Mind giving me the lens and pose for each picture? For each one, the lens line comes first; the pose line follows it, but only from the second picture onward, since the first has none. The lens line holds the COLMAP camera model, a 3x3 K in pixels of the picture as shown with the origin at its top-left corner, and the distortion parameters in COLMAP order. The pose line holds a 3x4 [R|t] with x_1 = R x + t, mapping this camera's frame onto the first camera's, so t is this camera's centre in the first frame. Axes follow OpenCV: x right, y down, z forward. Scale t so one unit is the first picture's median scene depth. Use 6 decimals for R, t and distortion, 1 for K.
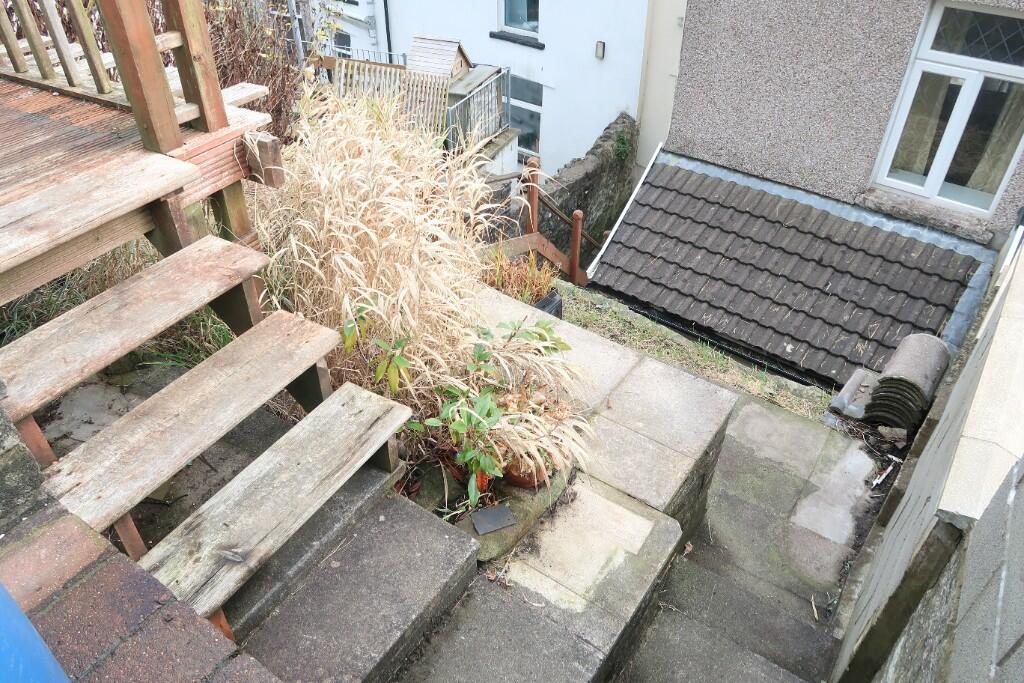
lens RADIAL K [[702.6, 0, 508.8], [0, 702.6, 330.2], [0, 0, 1]] dist [-0.032793, 0.010544]
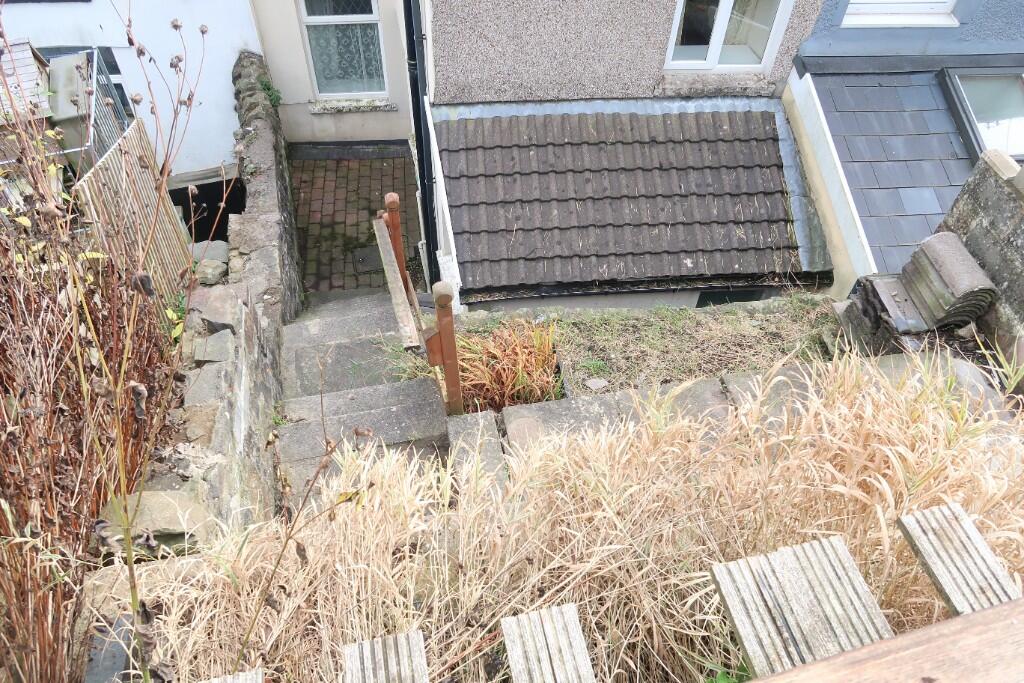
lens RADIAL K [[702.6, 0, 508.8], [0, 702.6, 330.2], [0, 0, 1]] dist [-0.032793, 0.010544]
pose [[0.721869, -0.509192, 0.468645, -0.297681], [0.408306, 0.860154, 0.305649, -0.294052], [-0.558741, -0.029288, 0.828825, 0.292342]]
